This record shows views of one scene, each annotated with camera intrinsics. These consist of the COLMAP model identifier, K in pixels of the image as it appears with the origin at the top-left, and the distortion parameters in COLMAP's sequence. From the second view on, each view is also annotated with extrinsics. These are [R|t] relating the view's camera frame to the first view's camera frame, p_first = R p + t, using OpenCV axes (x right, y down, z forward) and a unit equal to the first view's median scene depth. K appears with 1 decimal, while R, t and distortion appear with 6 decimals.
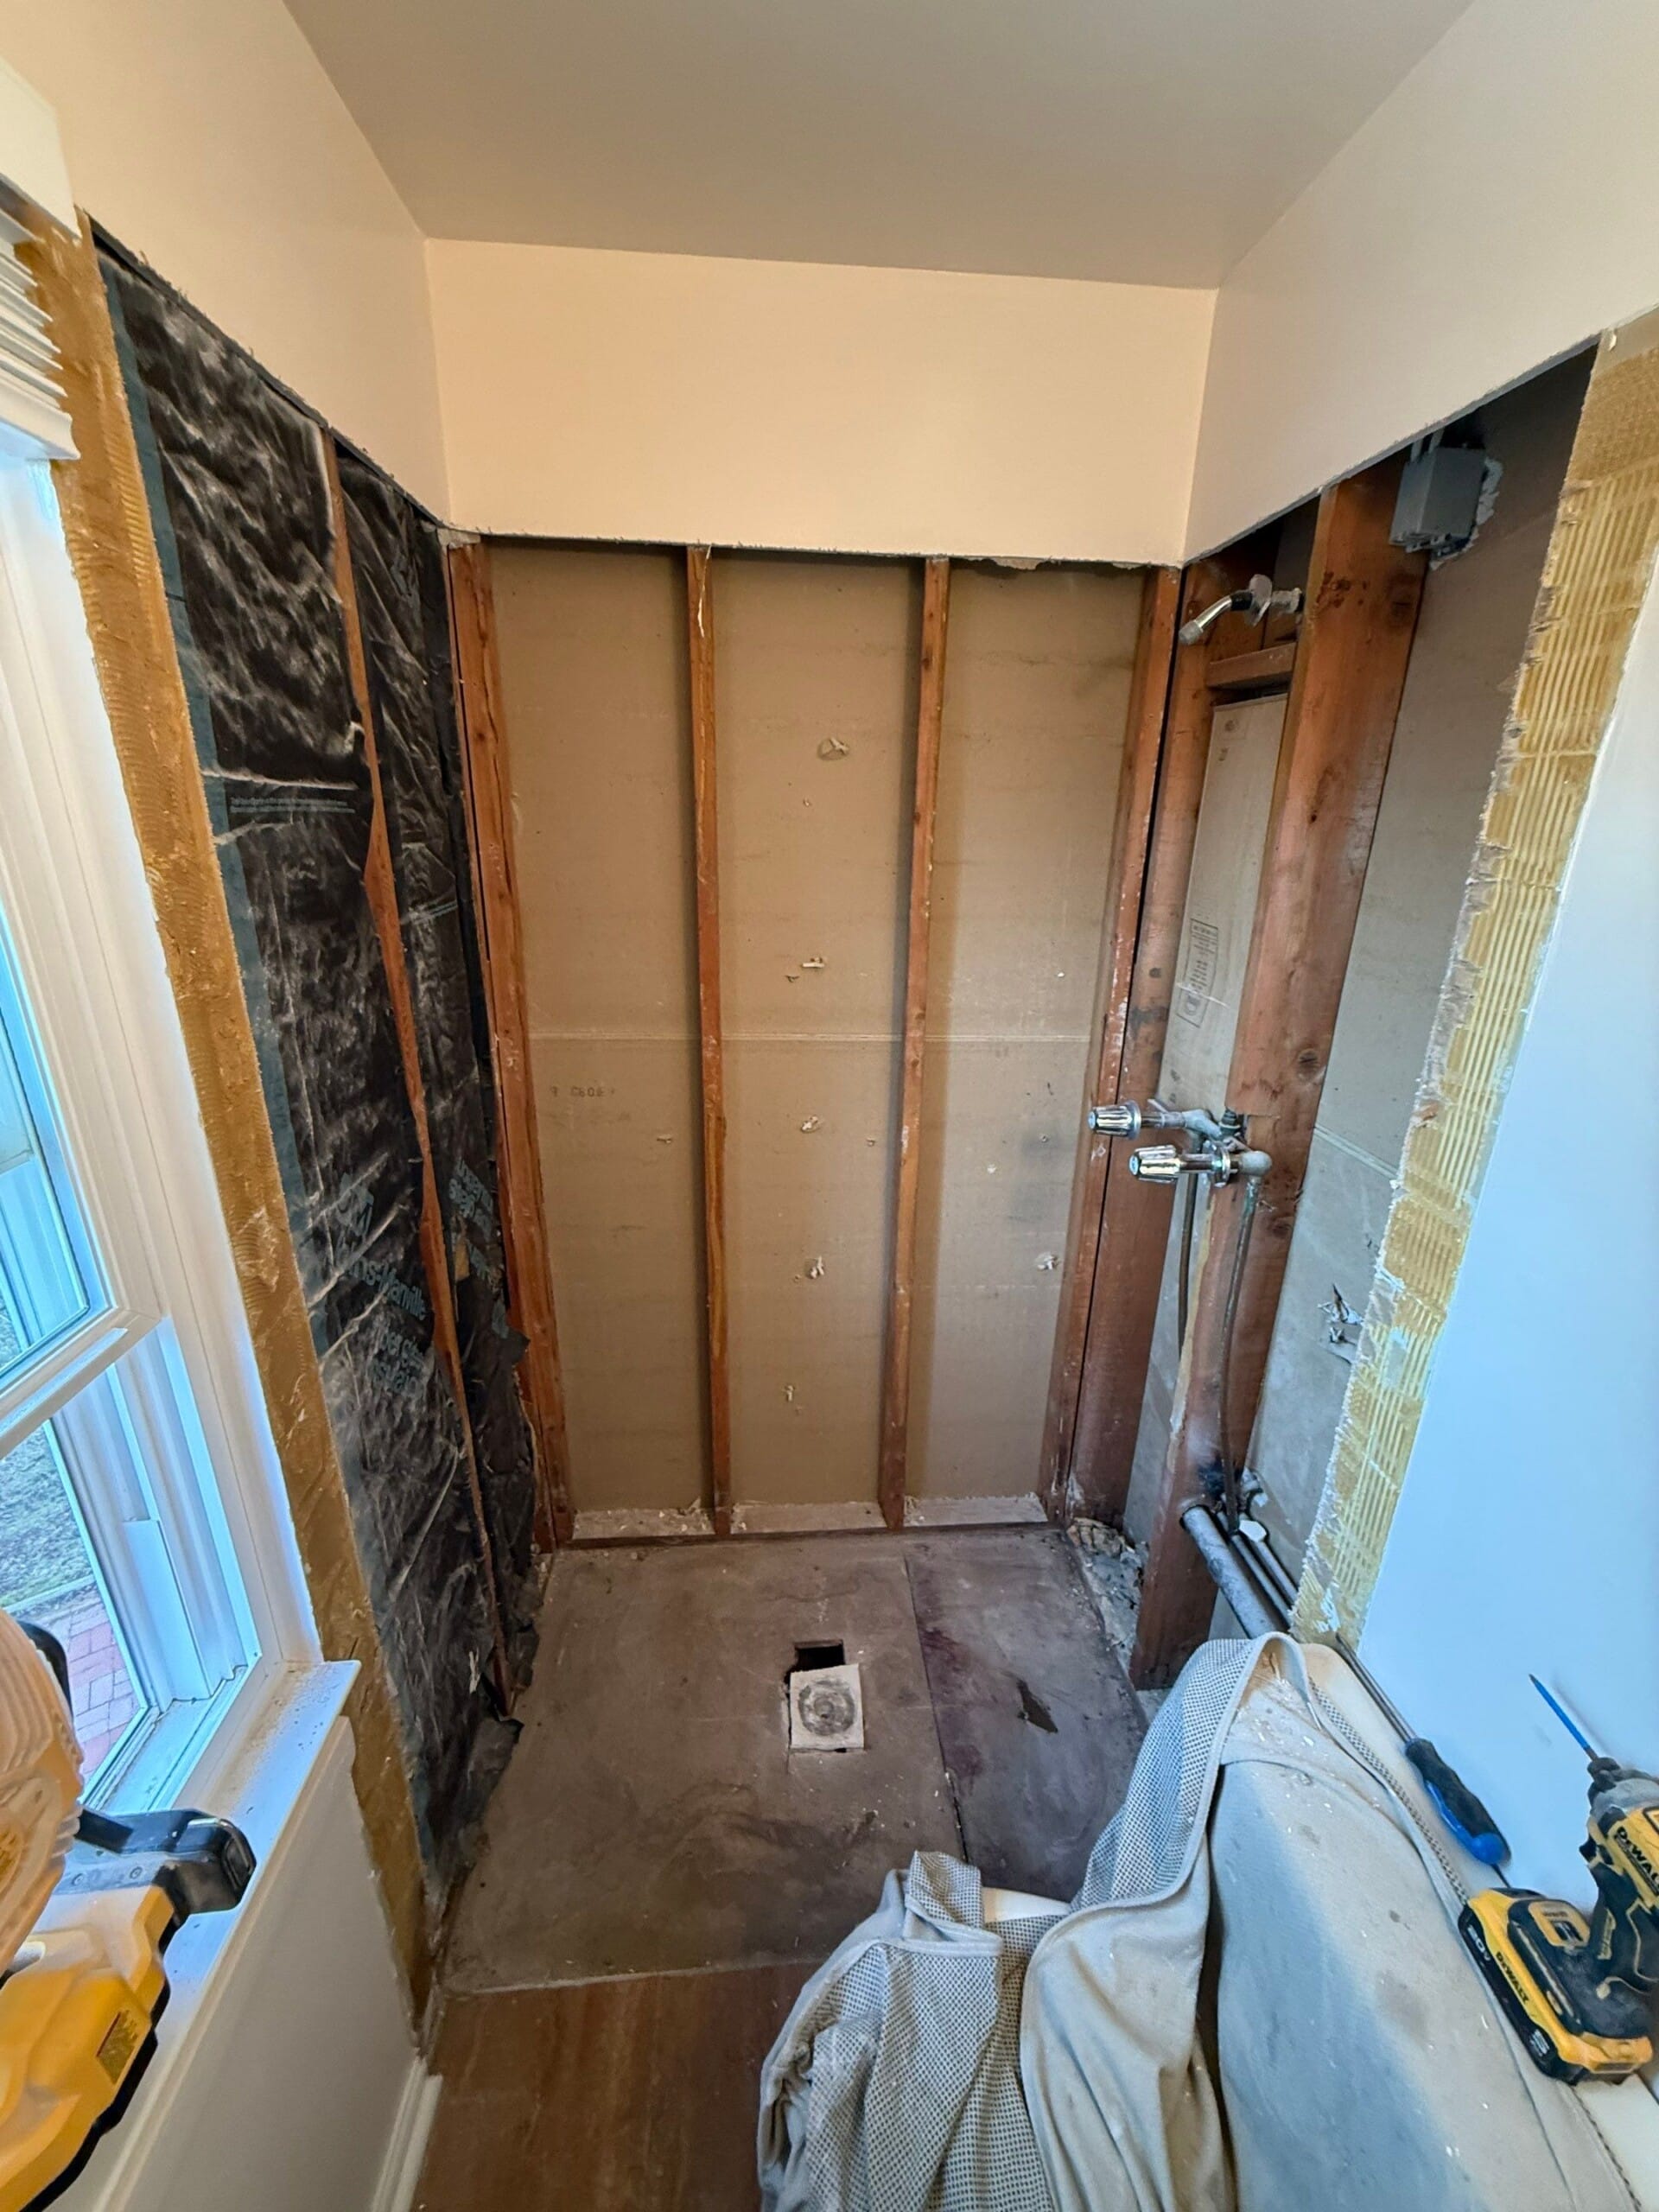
lens RADIAL K [[878.1, 0, 832.8], [0, 878.1, 1104.1], [0, 0, 1]] dist [-0.000034, 0.000316]
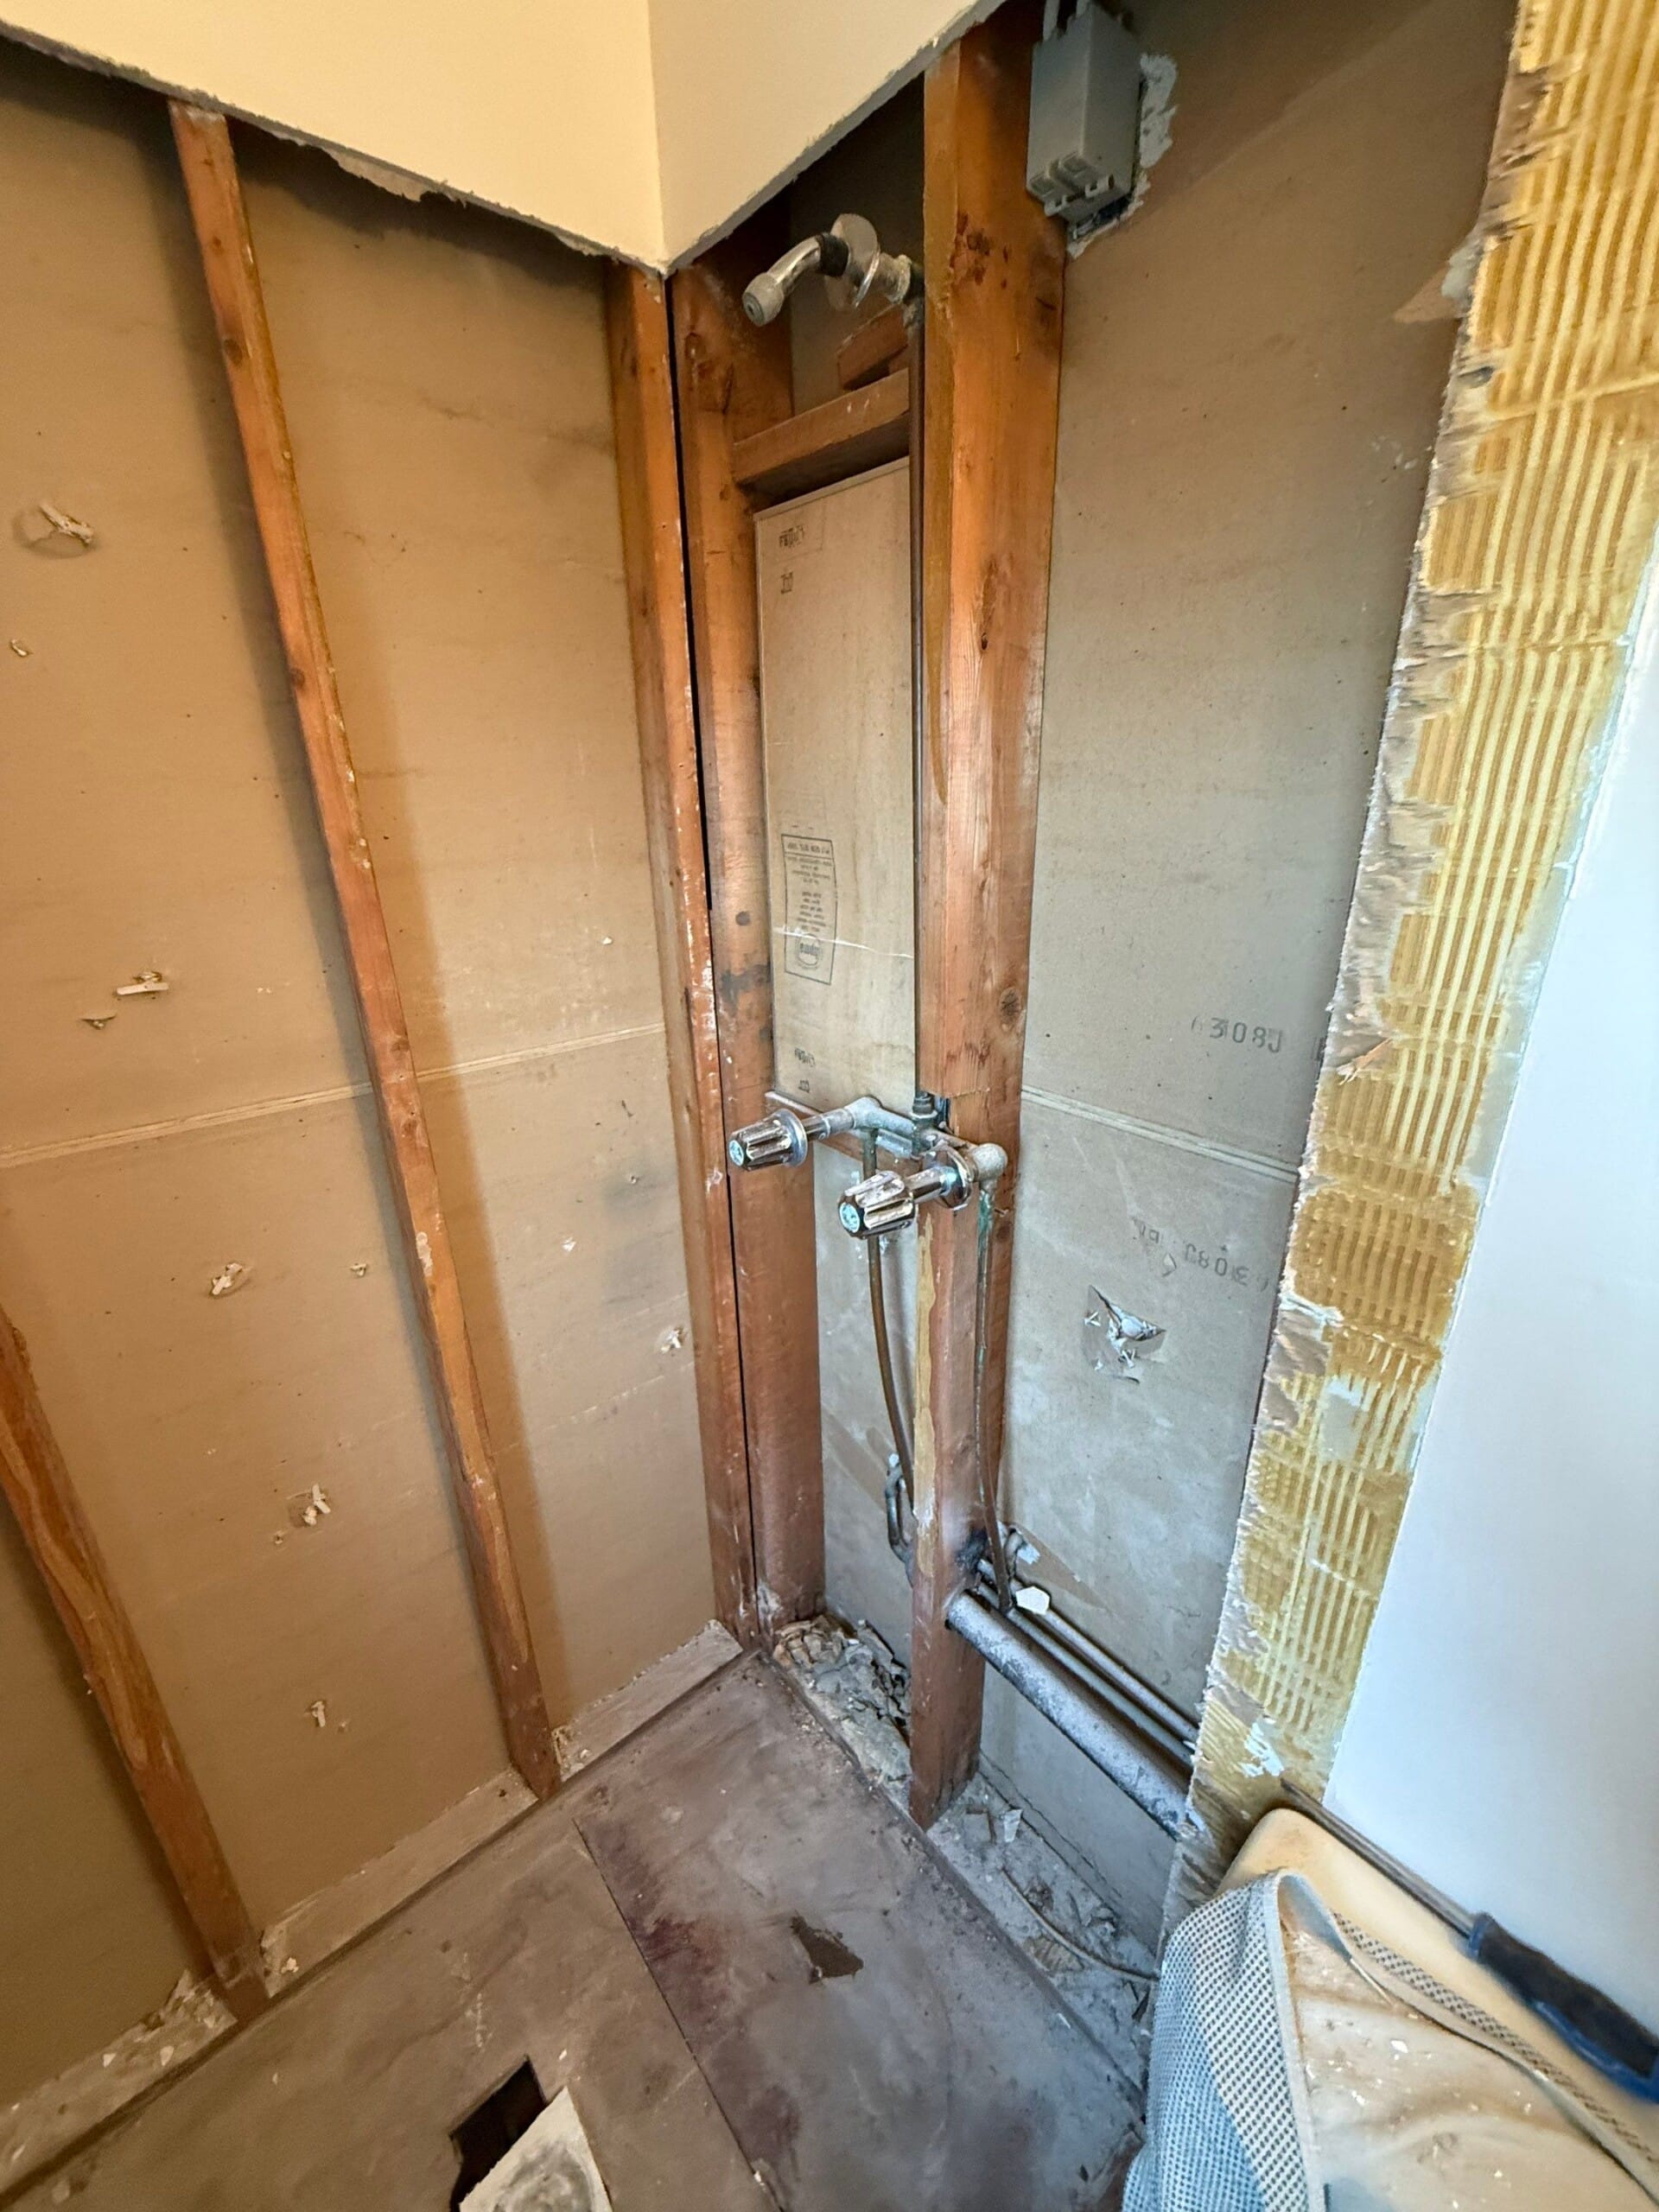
lens RADIAL K [[878.1, 0, 832.8], [0, 878.1, 1104.1], [0, 0, 1]] dist [-0.000034, 0.000316]
pose [[0.811032, -0.236138, 0.535225, 0.015013], [0.220584, 0.970821, 0.094068, -0.060825], [-0.541821, 0.041770, 0.839455, 0.412654]]
